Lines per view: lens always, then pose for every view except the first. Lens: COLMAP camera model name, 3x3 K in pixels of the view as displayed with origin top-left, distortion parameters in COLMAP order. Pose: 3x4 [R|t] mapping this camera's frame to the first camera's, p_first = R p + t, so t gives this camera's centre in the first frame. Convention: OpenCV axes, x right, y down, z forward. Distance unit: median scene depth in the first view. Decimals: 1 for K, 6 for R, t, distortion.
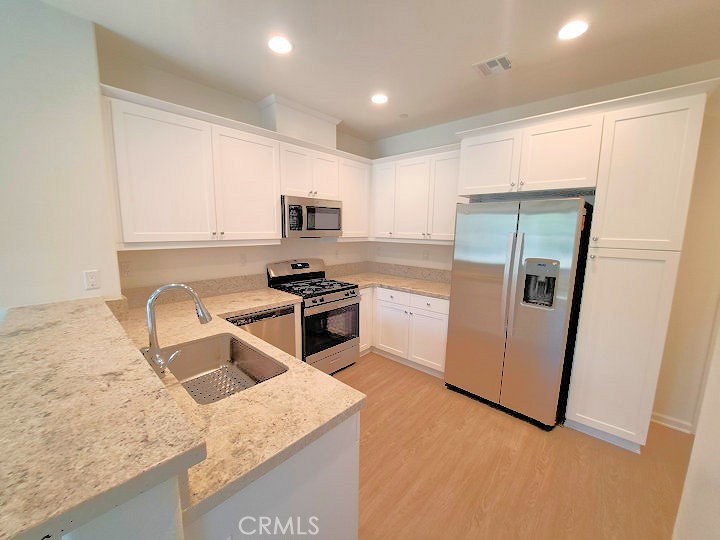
lens RADIAL K [[286.9, 0, 359.6], [0, 286.9, 271.9], [0, 0, 1]] dist [-0.014099, -0.000009]
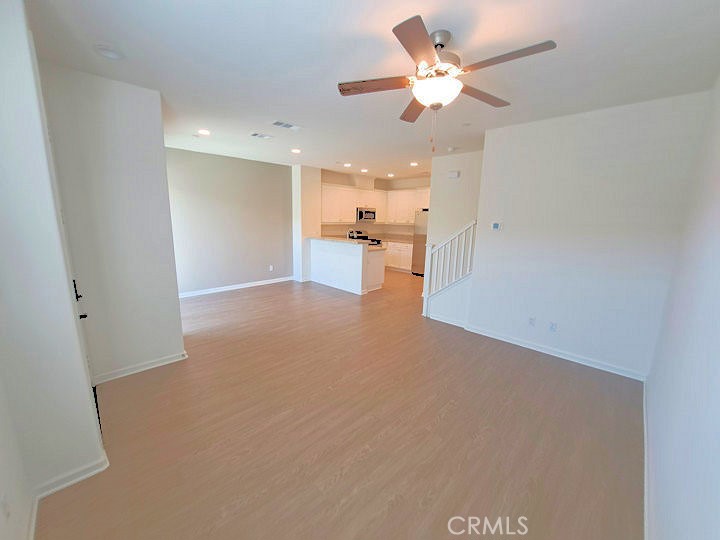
lens RADIAL K [[286.9, 0, 359.7], [0, 286.9, 269.1], [0, 0, 1]] dist [-0.014099, -0.000009]
pose [[0.999550, 0.017190, -0.024592, -0.144793], [-0.016498, 0.999469, 0.028089, 0.253075], [0.025062, -0.027671, 0.999303, -1.755388]]
